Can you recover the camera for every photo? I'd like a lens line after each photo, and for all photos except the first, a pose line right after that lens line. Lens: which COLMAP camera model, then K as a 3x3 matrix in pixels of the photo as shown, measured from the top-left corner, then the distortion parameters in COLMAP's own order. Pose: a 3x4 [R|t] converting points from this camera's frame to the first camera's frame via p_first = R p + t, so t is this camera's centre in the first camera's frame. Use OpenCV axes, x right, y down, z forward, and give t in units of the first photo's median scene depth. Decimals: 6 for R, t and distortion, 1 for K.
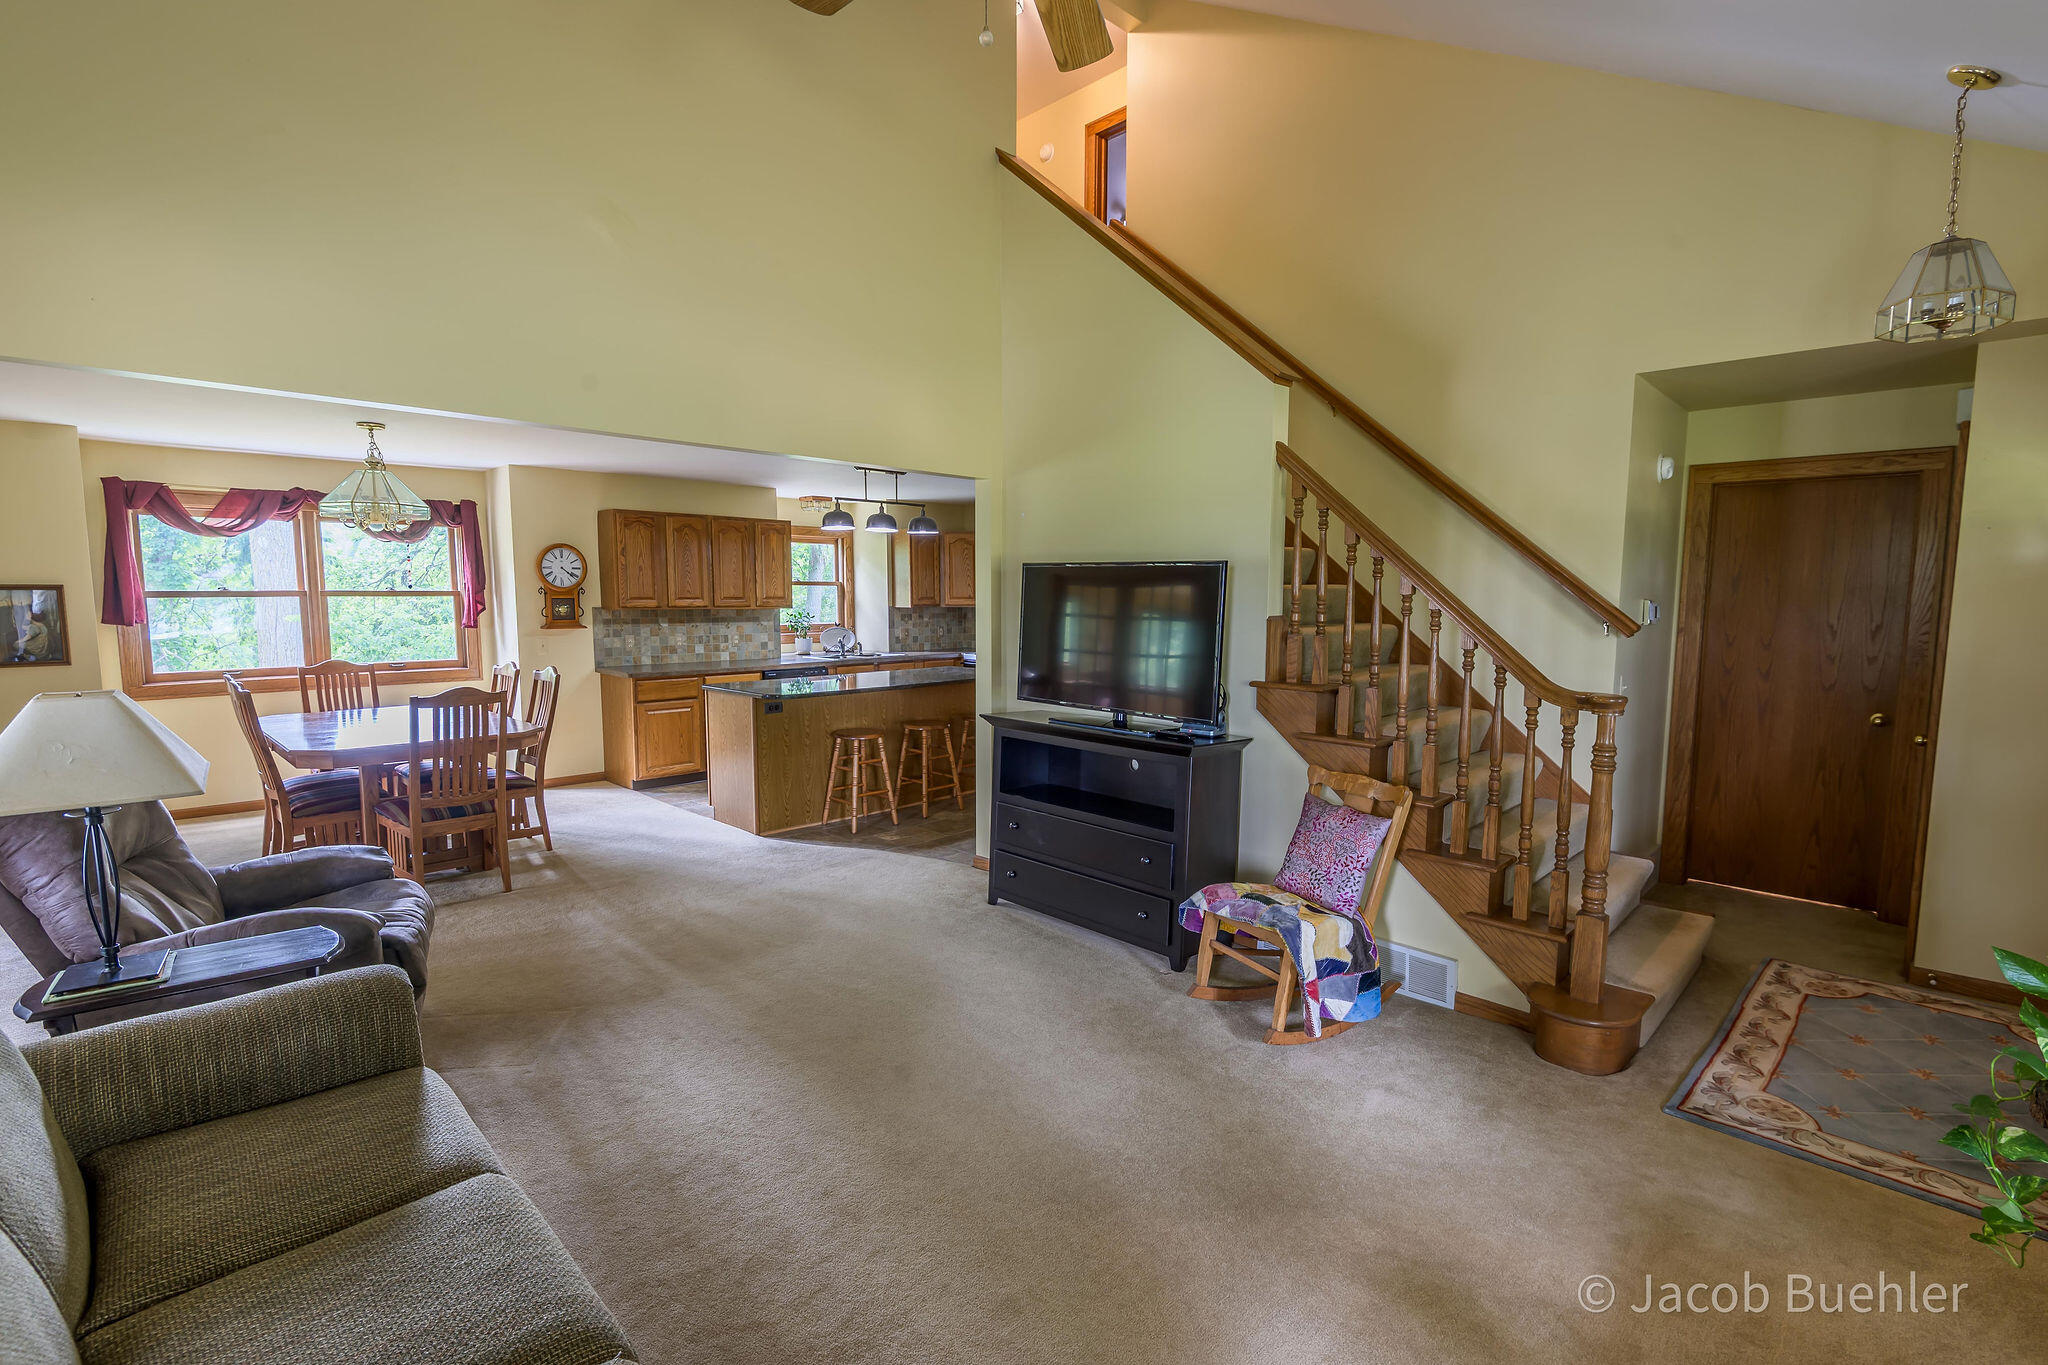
lens RADIAL K [[937.7, 0, 1029.8], [0, 937.7, 685.9], [0, 0, 1]] dist [0.000134, -0.006353]
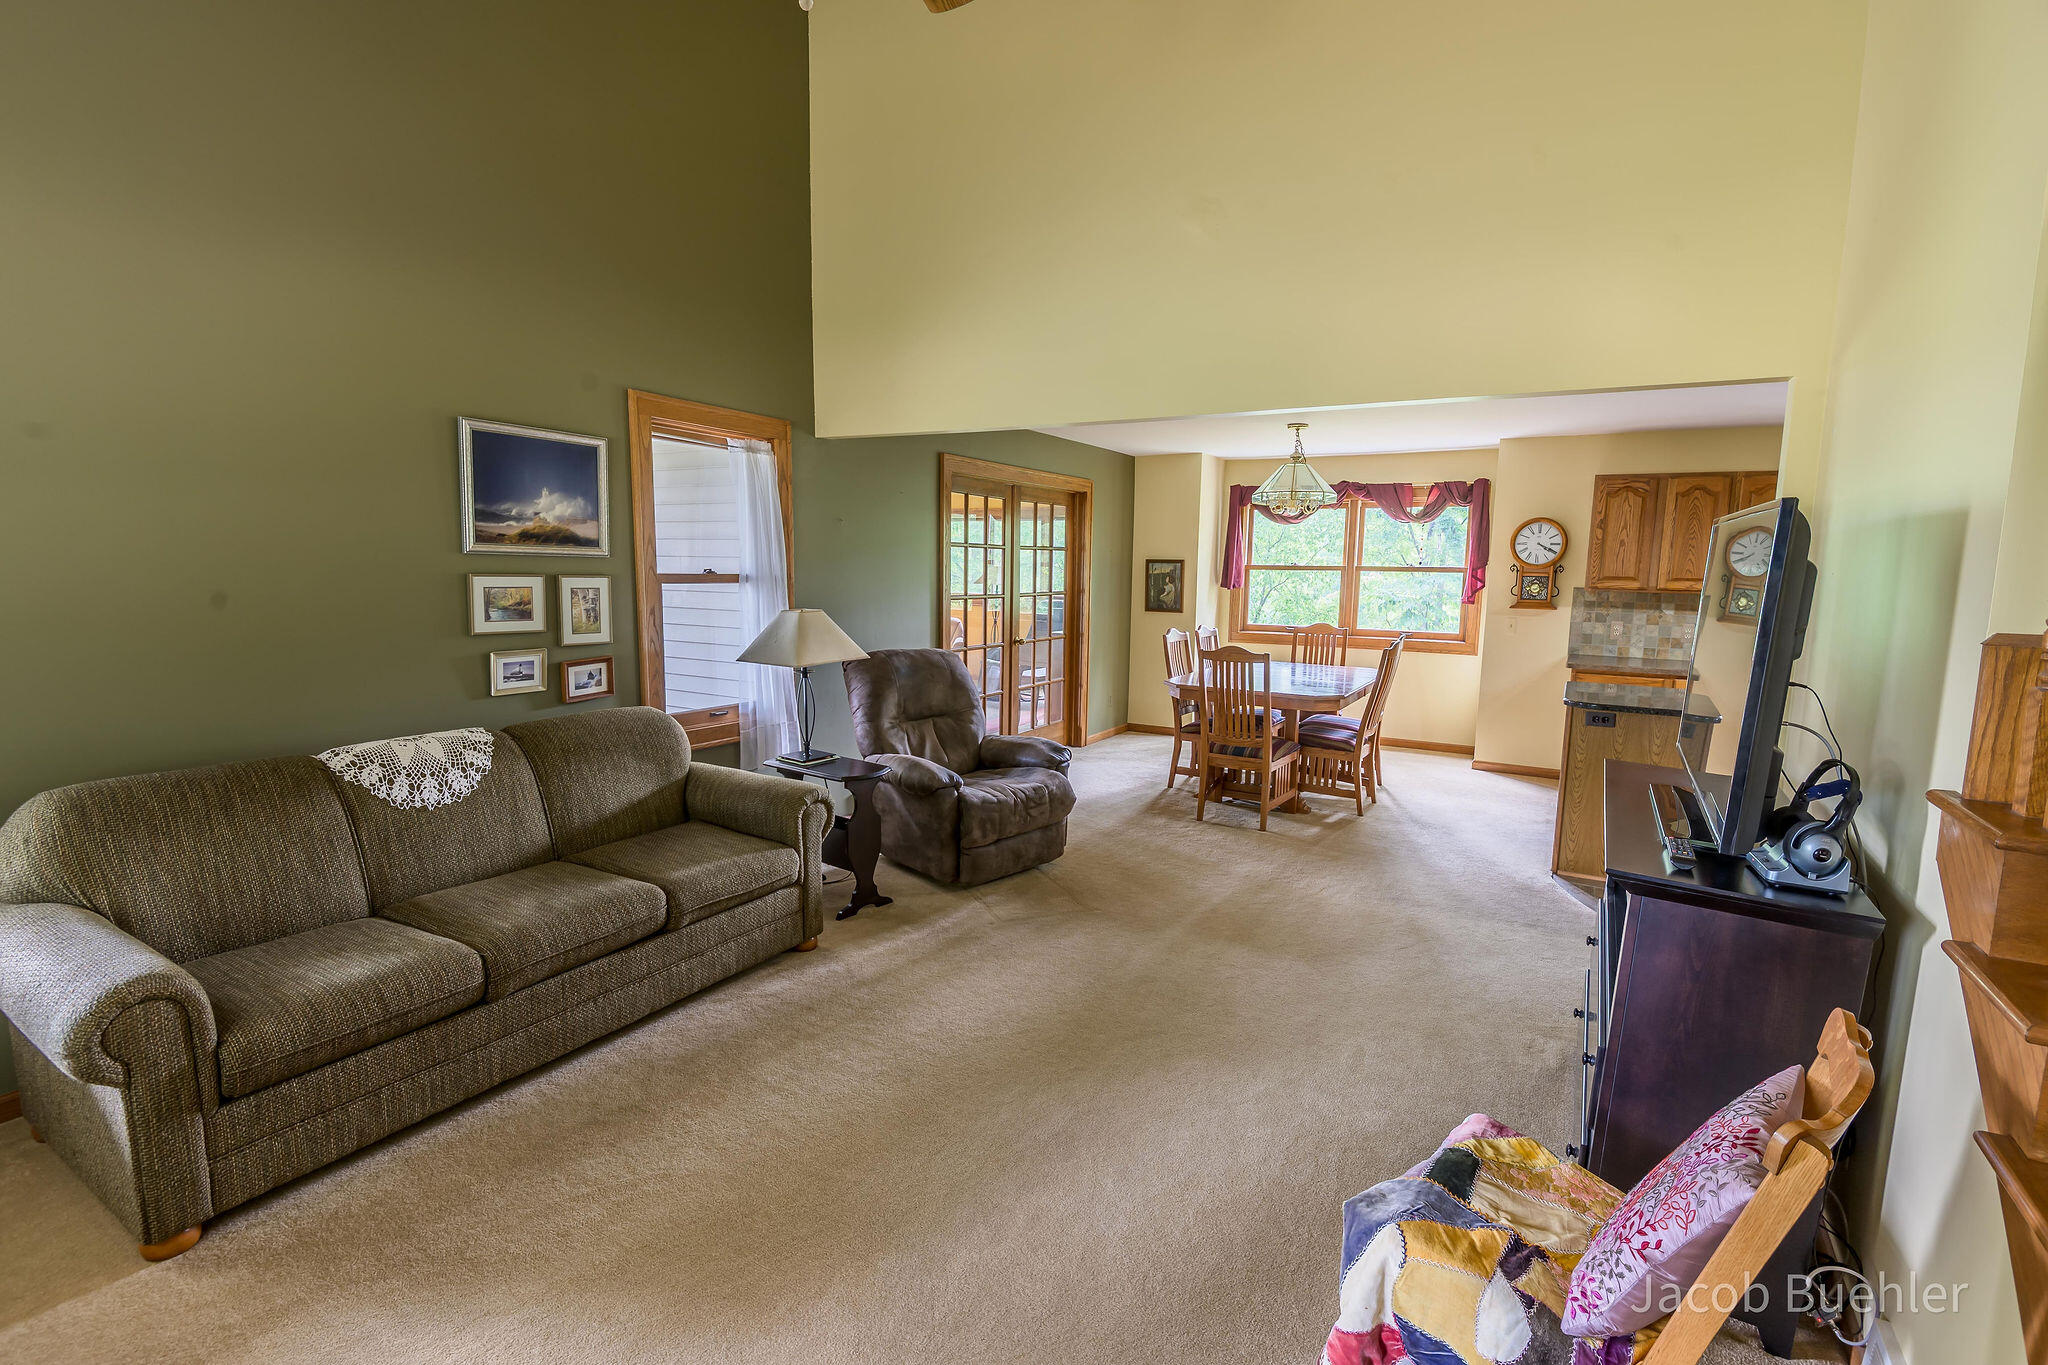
lens RADIAL K [[937.7, 0, 1030.8], [0, 937.7, 688.3], [0, 0, 1]] dist [0.000134, -0.006353]
pose [[0.242893, 0.130297, -0.961263, 0.282799], [-0.110574, 0.988198, 0.106008, -0.025624], [0.963731, 0.080542, 0.254433, 0.274659]]
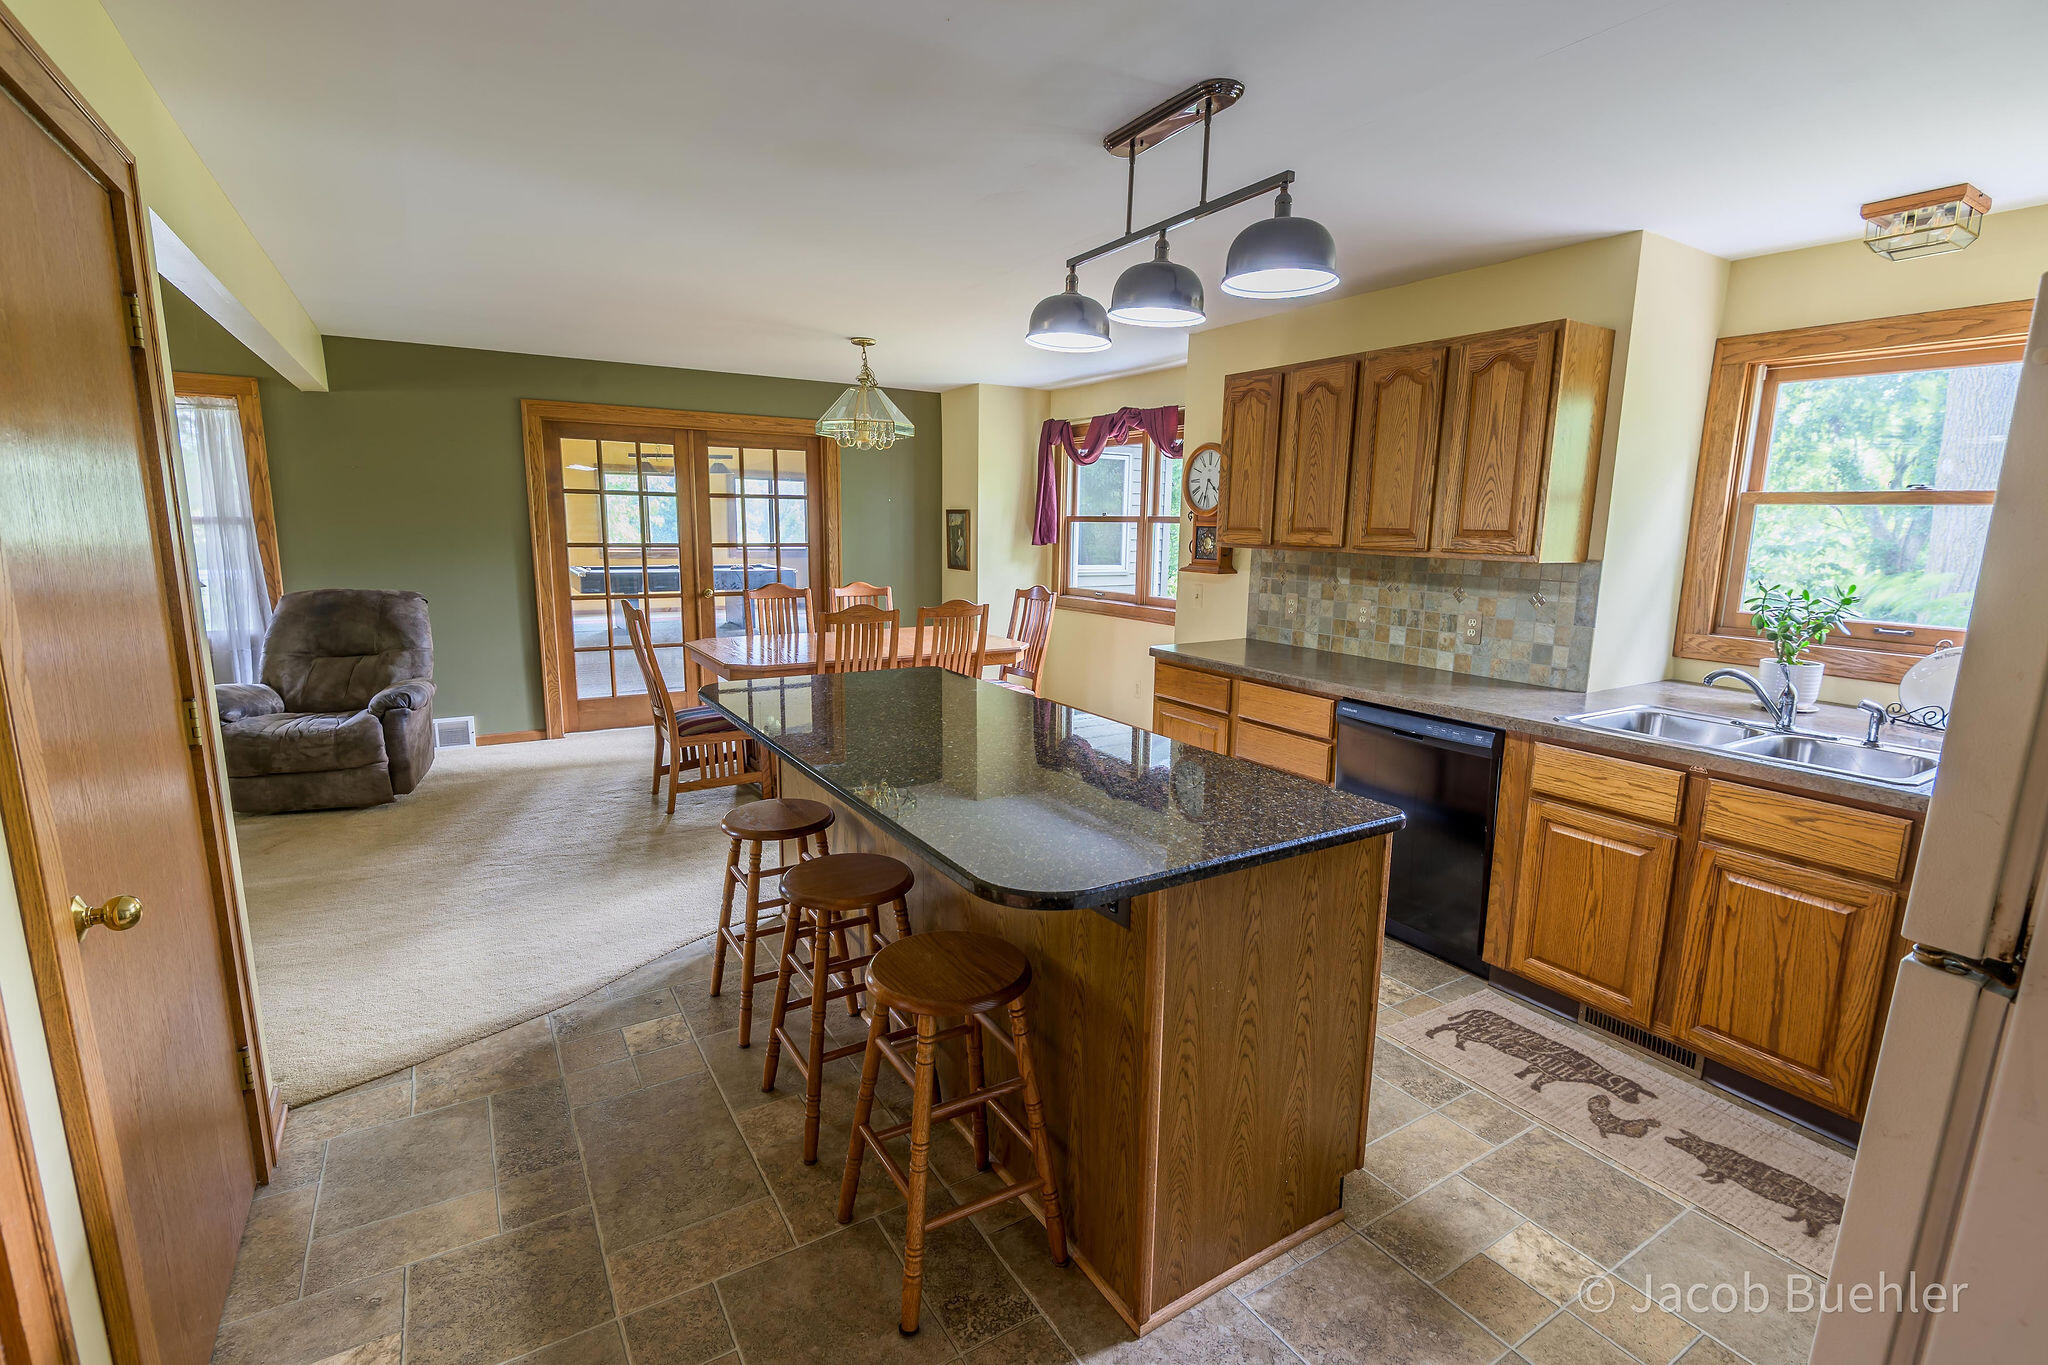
lens RADIAL K [[937.7, 0, 1035.4], [0, 937.7, 695.2], [0, 0, 1]] dist [0.000134, -0.006353]
pose [[-0.234041, 0.172639, -0.956776, 0.181320], [-0.112525, 0.972684, 0.203035, -0.094850], [0.965693, 0.155180, -0.208222, 1.000480]]
